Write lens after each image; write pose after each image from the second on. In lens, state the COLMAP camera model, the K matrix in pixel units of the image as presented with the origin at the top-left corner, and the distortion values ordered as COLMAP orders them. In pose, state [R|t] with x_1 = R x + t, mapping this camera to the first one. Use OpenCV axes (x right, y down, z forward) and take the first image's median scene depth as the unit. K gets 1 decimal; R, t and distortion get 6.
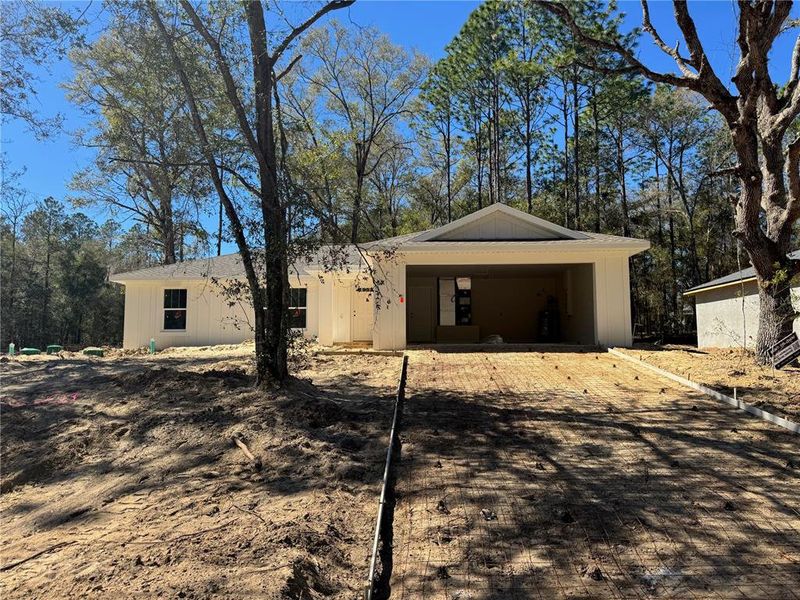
lens RADIAL K [[571.8, 0, 400.0], [0, 571.8, 300.0], [0, 0, 1]] dist [0.002661, 0.000662]
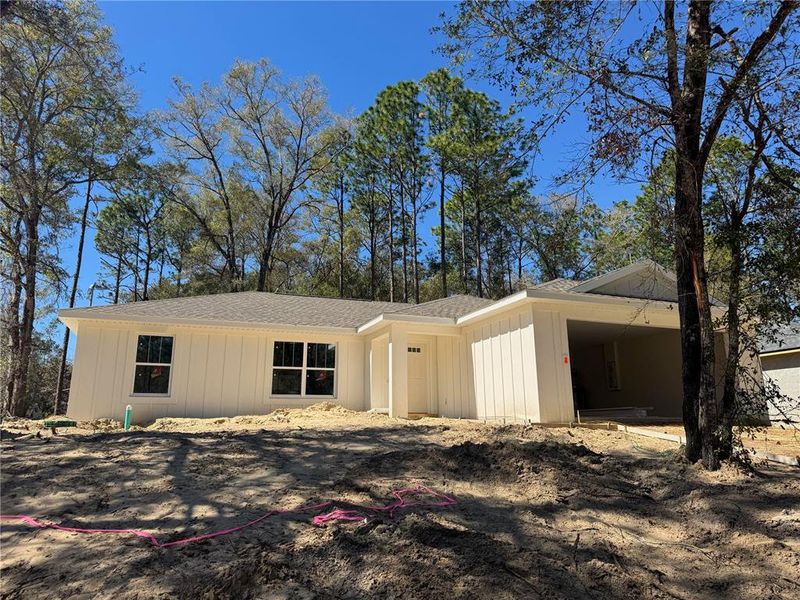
lens RADIAL K [[571.8, 0, 400.0], [0, 571.8, 300.0], [0, 0, 1]] dist [0.002661, 0.000662]
pose [[0.925086, 0.087254, 0.369599, -0.381068], [-0.032862, 0.987989, -0.150990, 0.034137], [-0.378334, 0.127533, 0.916842, 0.230561]]
